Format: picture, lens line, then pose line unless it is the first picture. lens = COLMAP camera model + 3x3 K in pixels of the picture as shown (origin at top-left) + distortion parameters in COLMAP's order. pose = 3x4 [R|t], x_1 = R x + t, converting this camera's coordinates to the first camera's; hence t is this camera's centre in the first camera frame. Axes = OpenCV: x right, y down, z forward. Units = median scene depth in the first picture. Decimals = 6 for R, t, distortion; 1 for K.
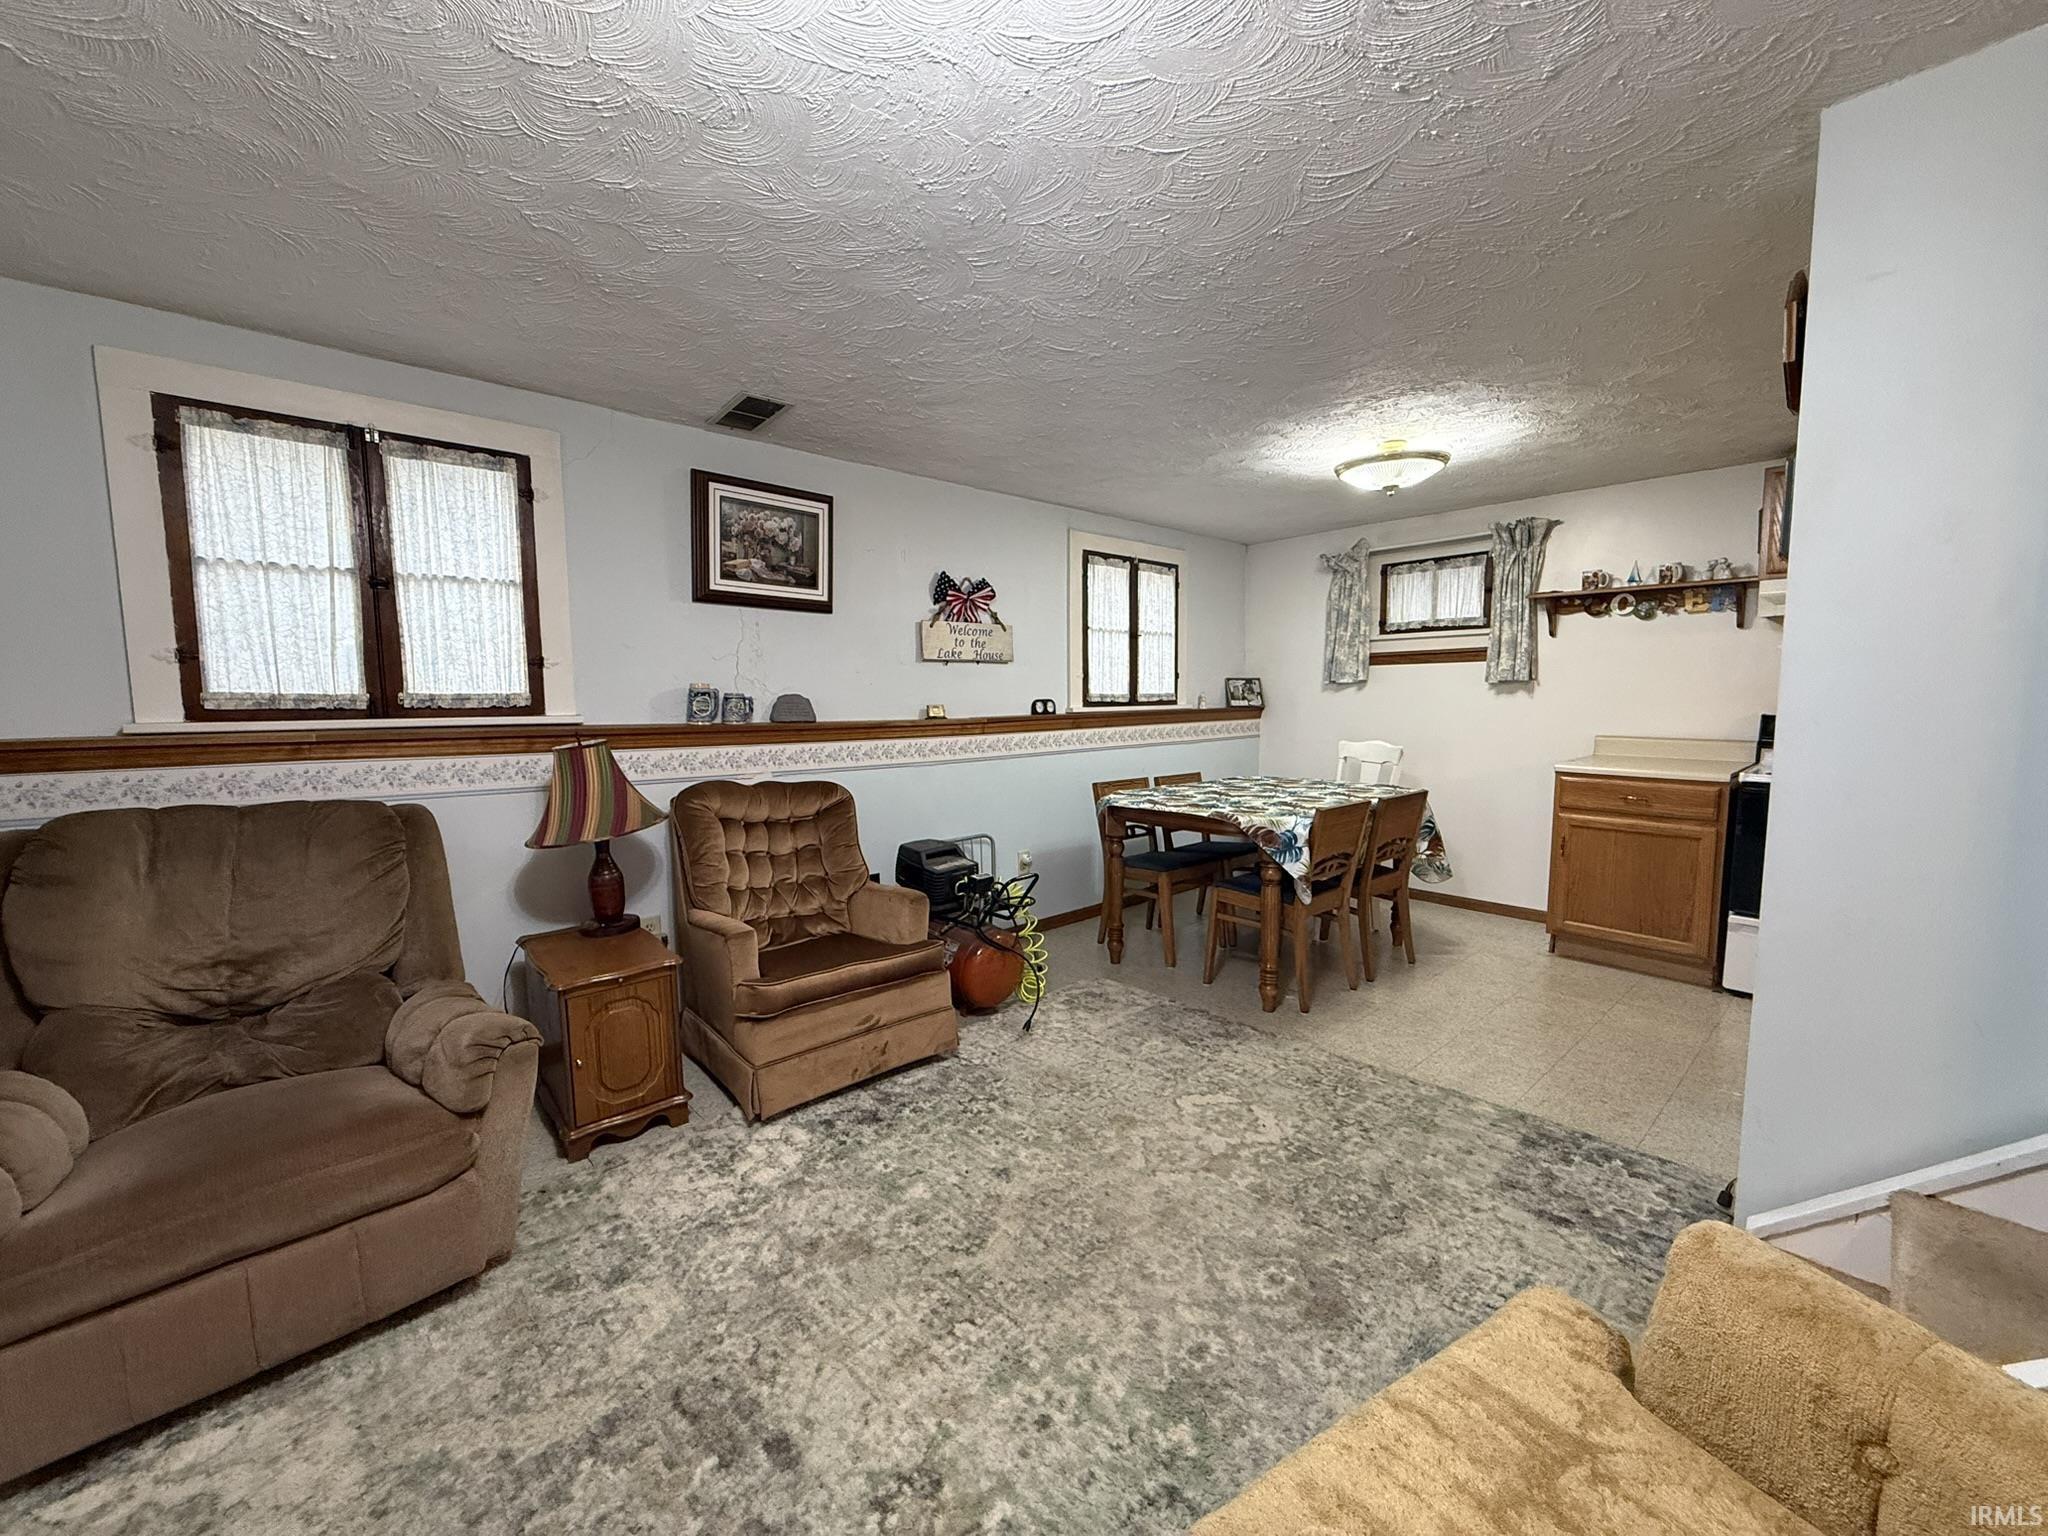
lens RADIAL K [[811.7, 0, 1021.3], [0, 811.7, 767.7], [0, 0, 1]] dist [-0.000258, -0.000333]
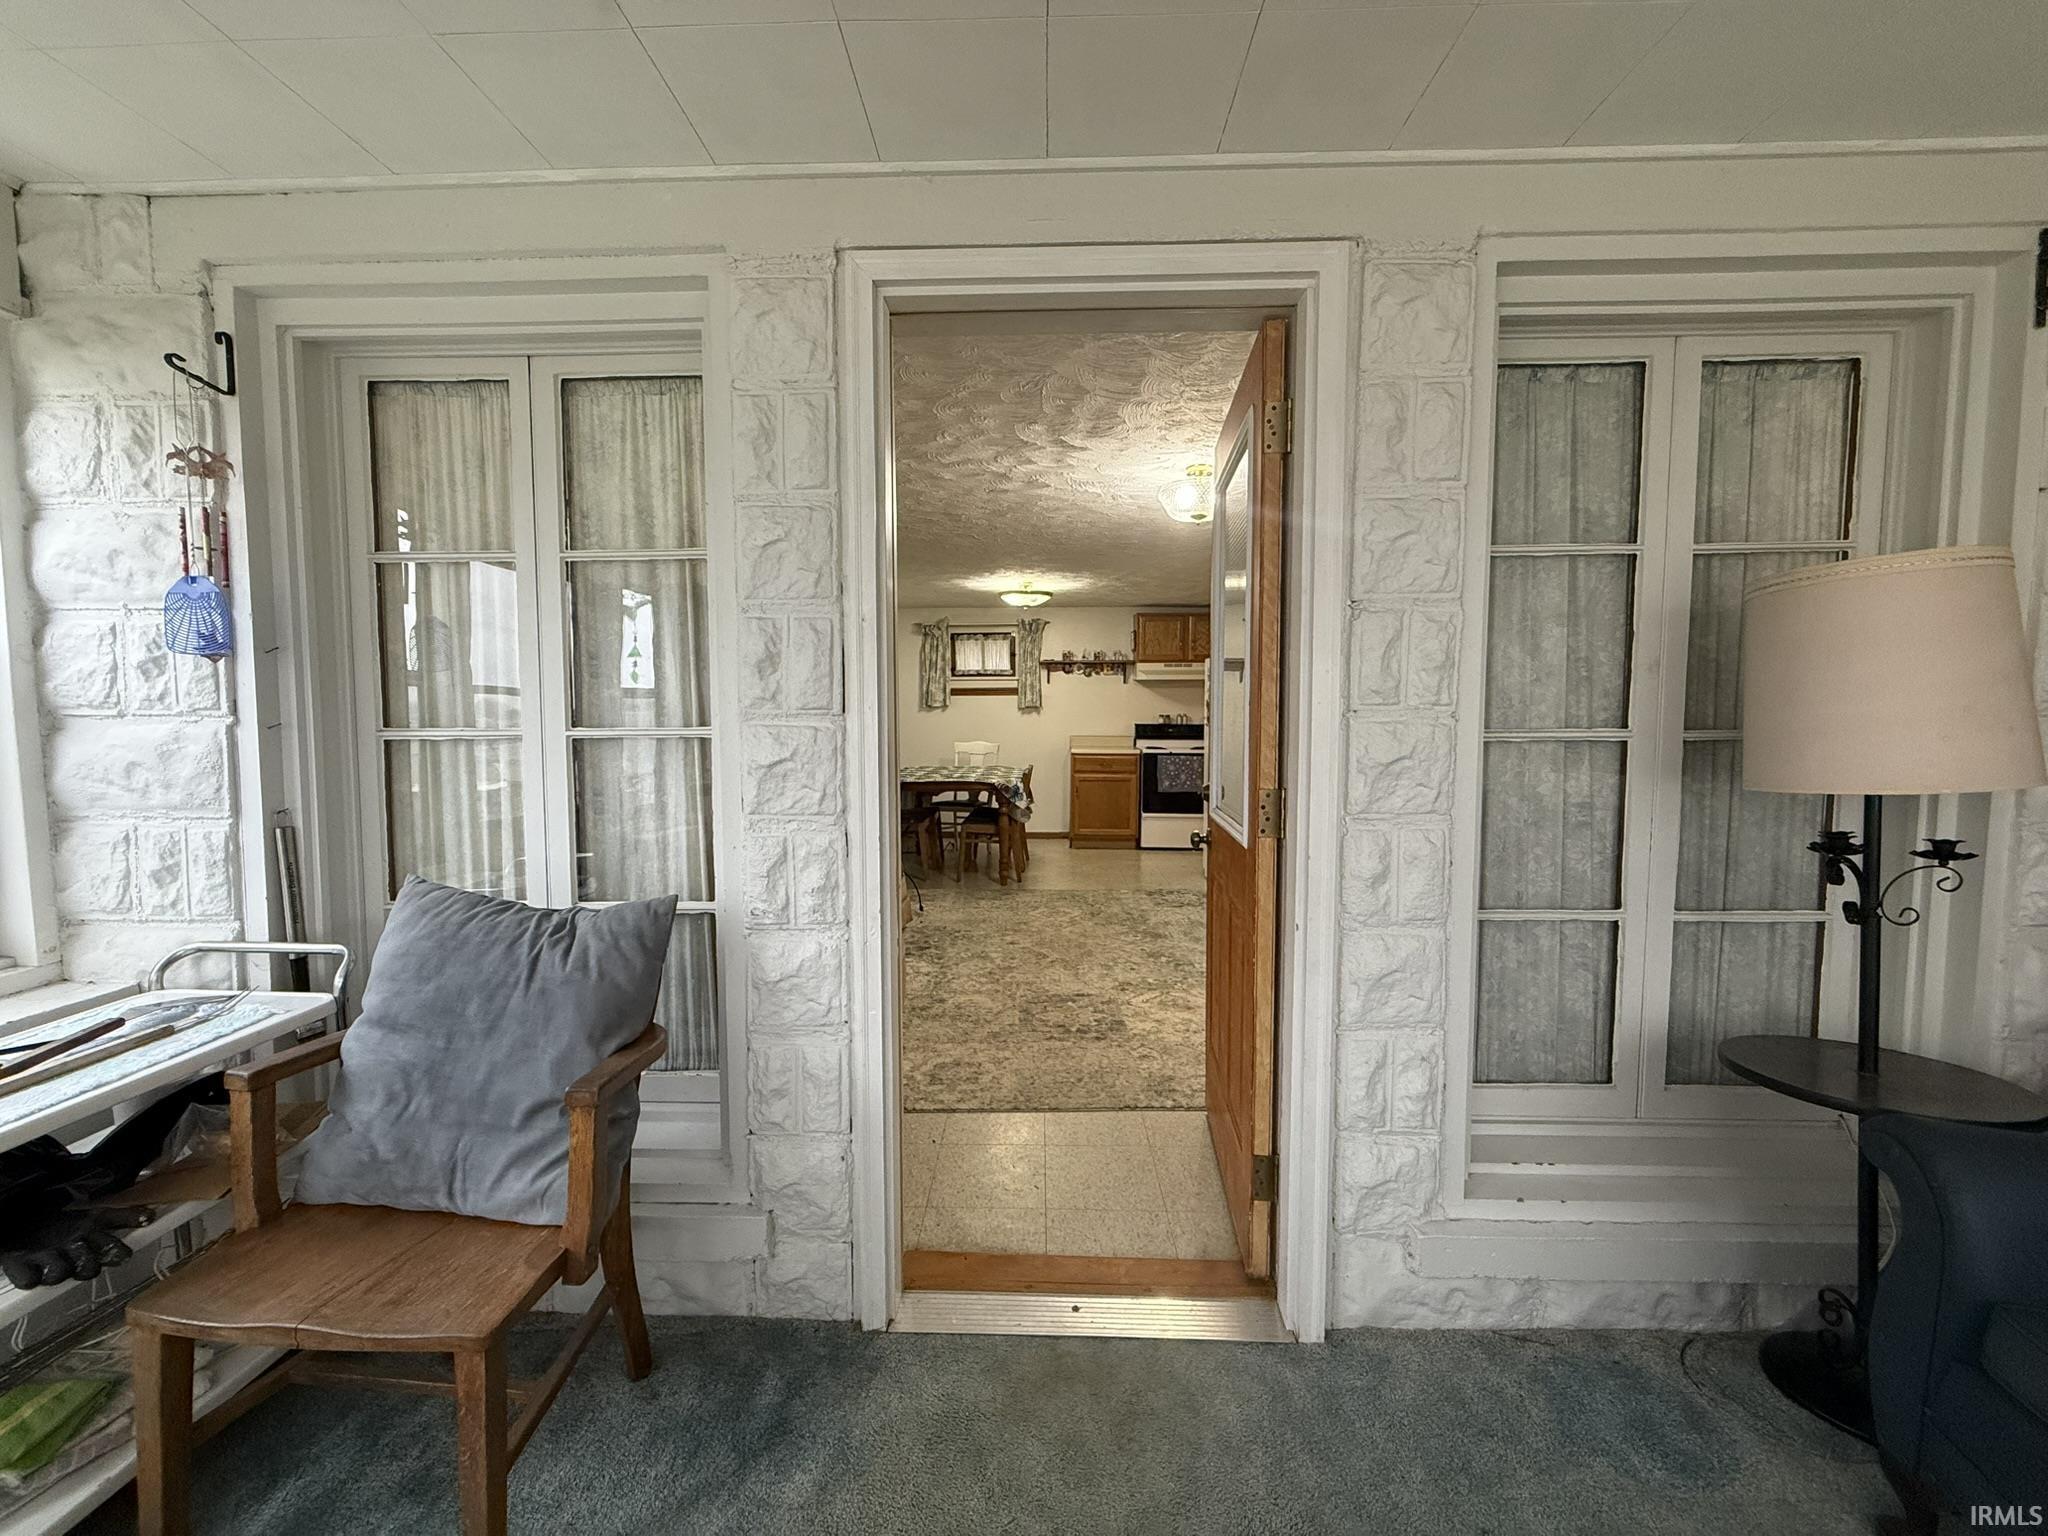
lens RADIAL K [[811.7, 0, 1021.3], [0, 811.7, 767.7], [0, 0, 1]] dist [-0.000258, -0.000333]
pose [[0.689903, -0.043544, 0.722591, -1.134965], [0.061996, 0.998076, 0.000954, 0.040073], [-0.721242, 0.044139, 0.691275, -0.356135]]
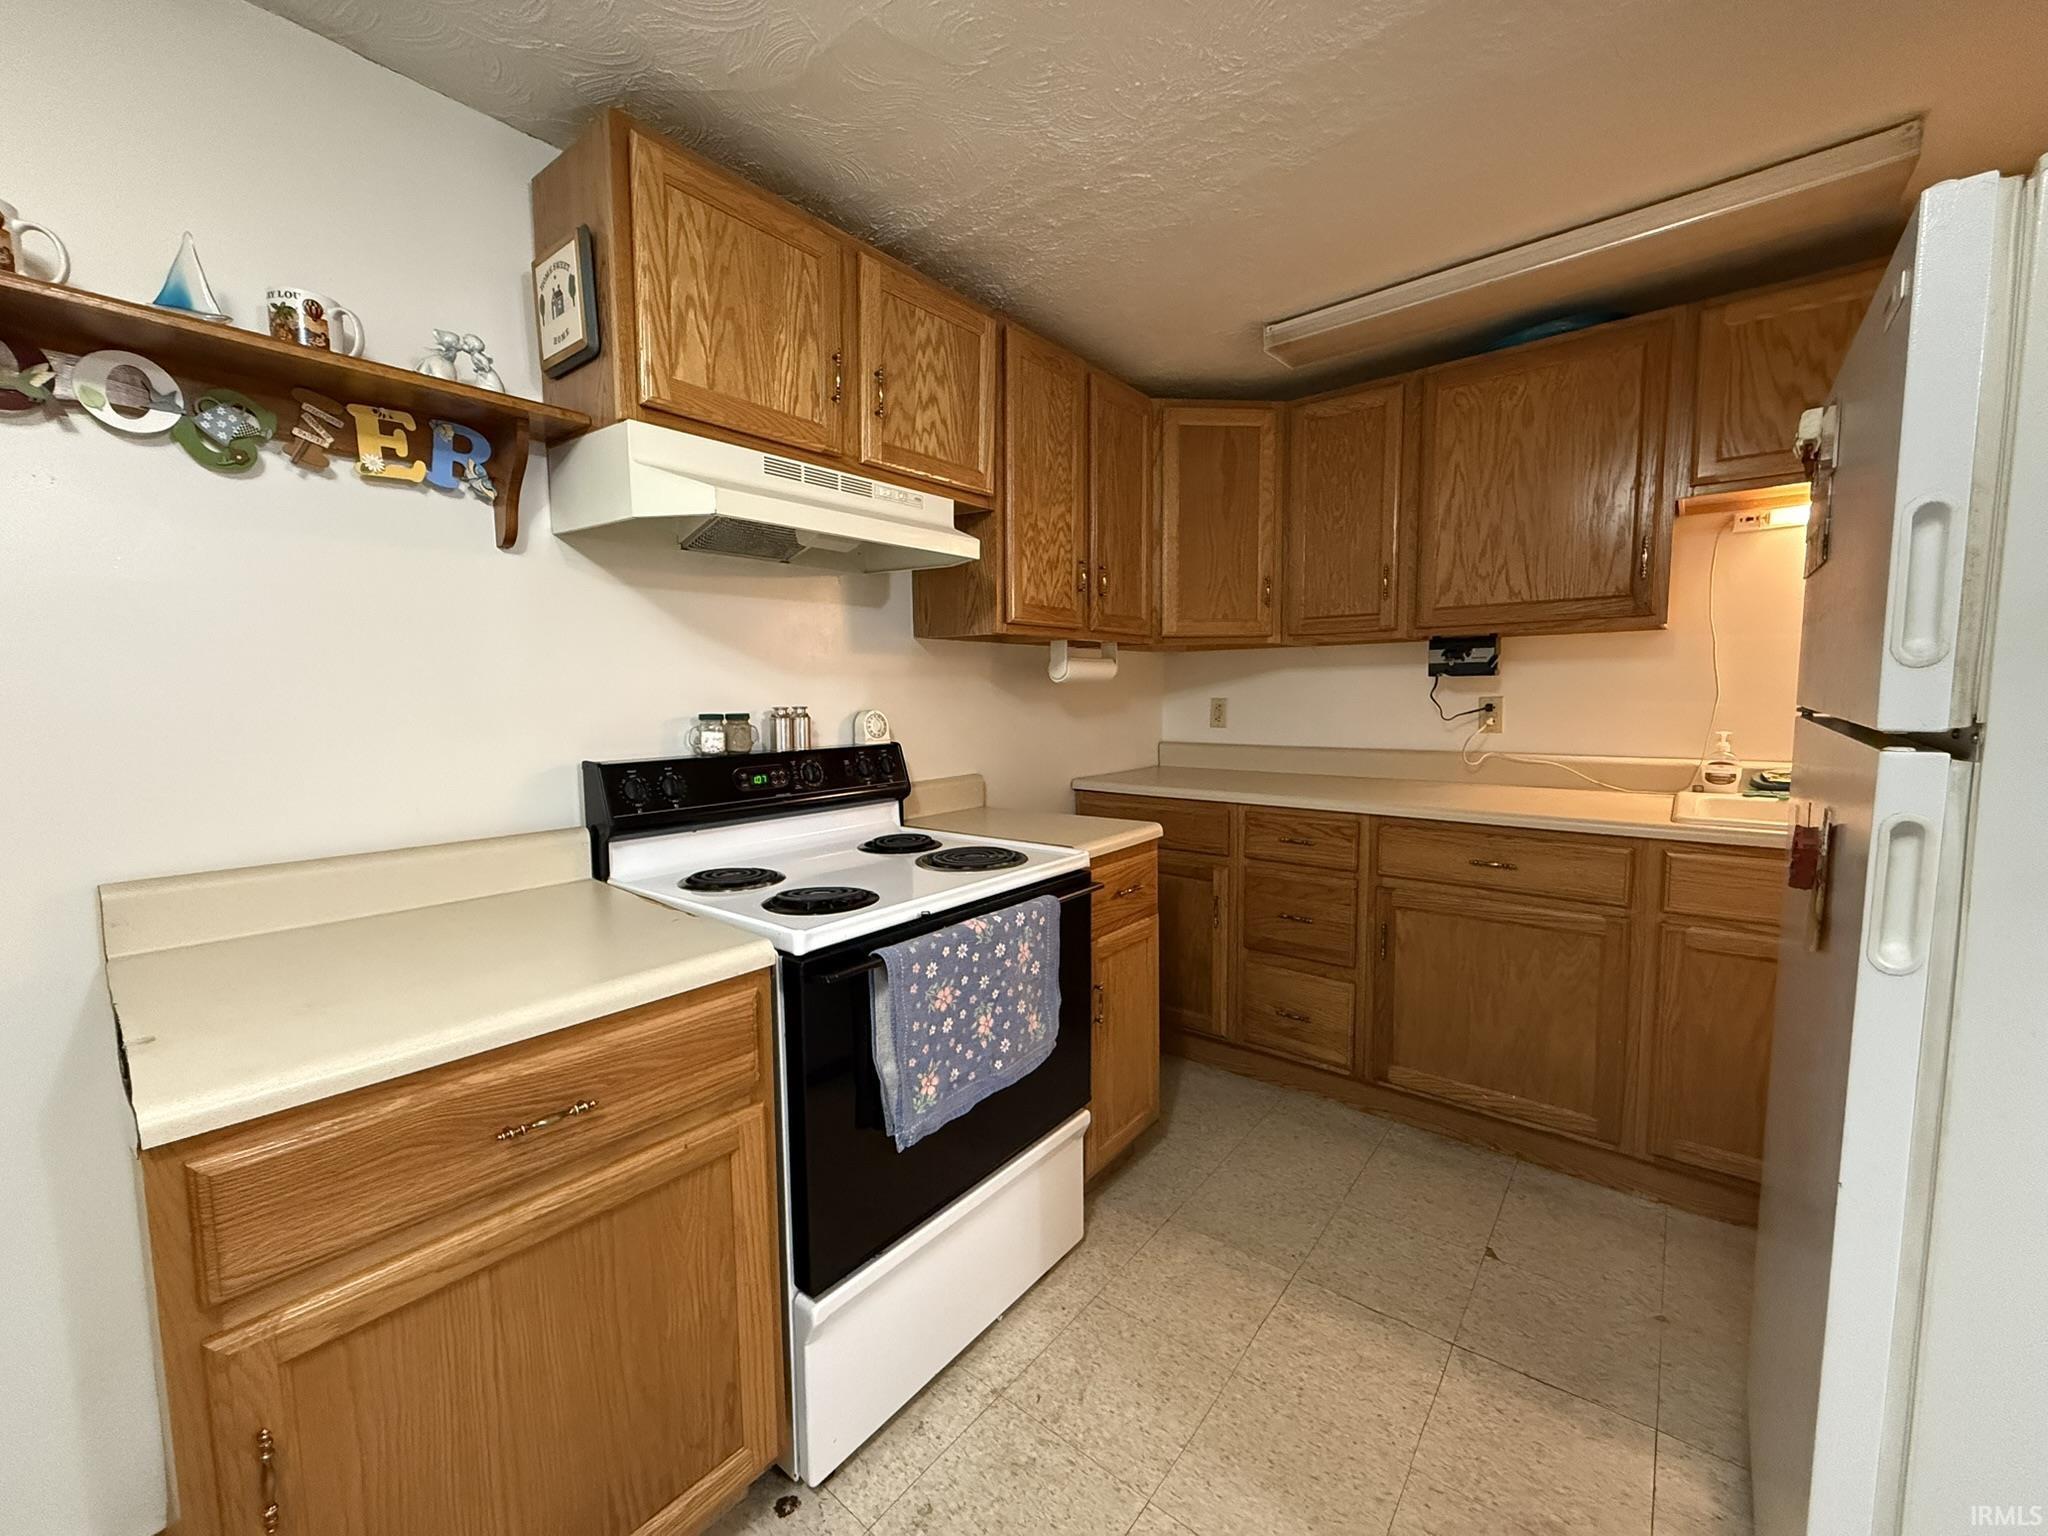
lens RADIAL K [[811.7, 0, 1021.3], [0, 811.7, 767.7], [0, 0, 1]] dist [-0.000258, -0.000333]
pose [[-0.157853, -0.081711, 0.984076, 0.609989], [0.107736, 0.989196, 0.099418, -0.106384], [-0.981568, 0.121714, -0.147344, 1.107868]]
